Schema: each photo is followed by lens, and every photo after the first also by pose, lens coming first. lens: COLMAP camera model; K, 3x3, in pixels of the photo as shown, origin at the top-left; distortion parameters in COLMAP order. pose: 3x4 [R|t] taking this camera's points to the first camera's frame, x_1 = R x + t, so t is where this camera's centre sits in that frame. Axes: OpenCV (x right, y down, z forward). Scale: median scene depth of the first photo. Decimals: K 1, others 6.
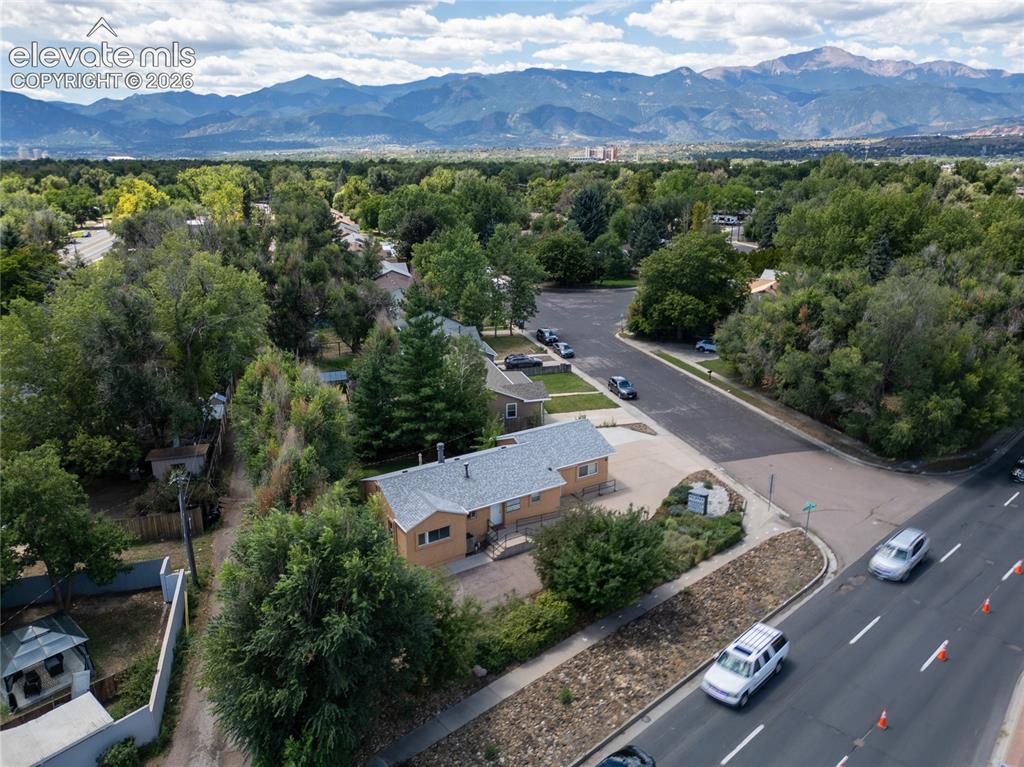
lens RADIAL K [[718.9, 0, 512.0], [0, 718.9, 383.5], [0, 0, 1]] dist [0.067690, -0.061605]
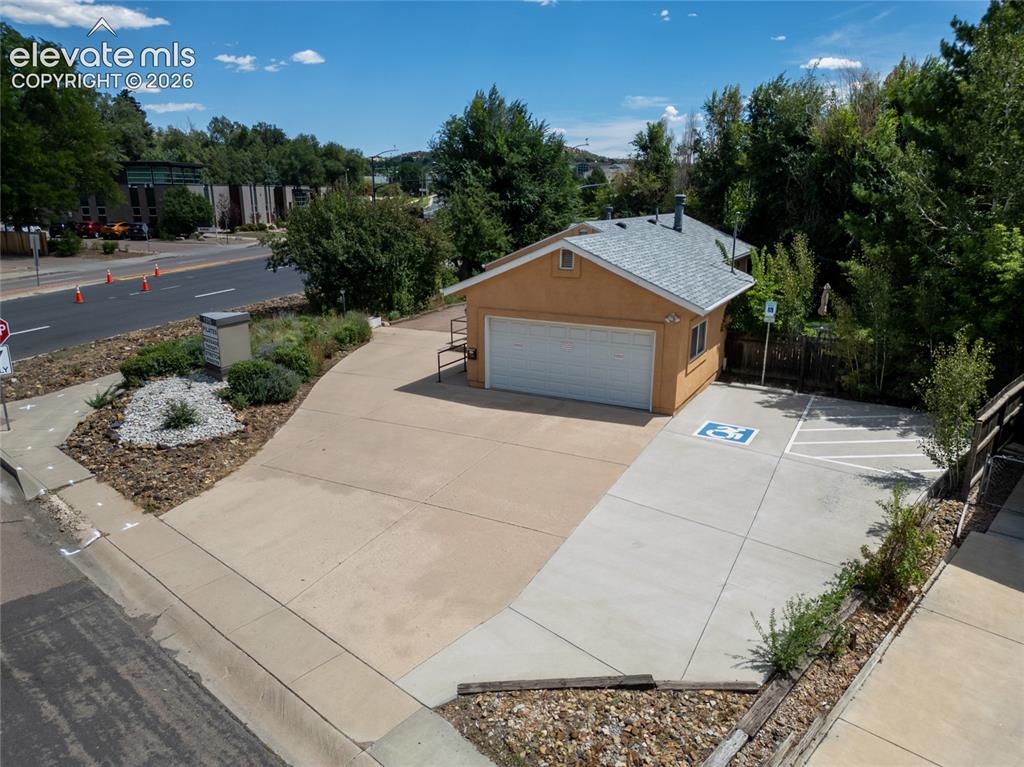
lens RADIAL K [[718.9, 0, 512.0], [0, 718.9, 383.5], [0, 0, 1]] dist [0.067690, -0.061605]
pose [[-0.857852, 0.135050, -0.495834, 0.292142], [-0.157864, 0.848946, 0.504351, -0.053549], [0.489049, 0.510933, -0.706950, 1.248593]]
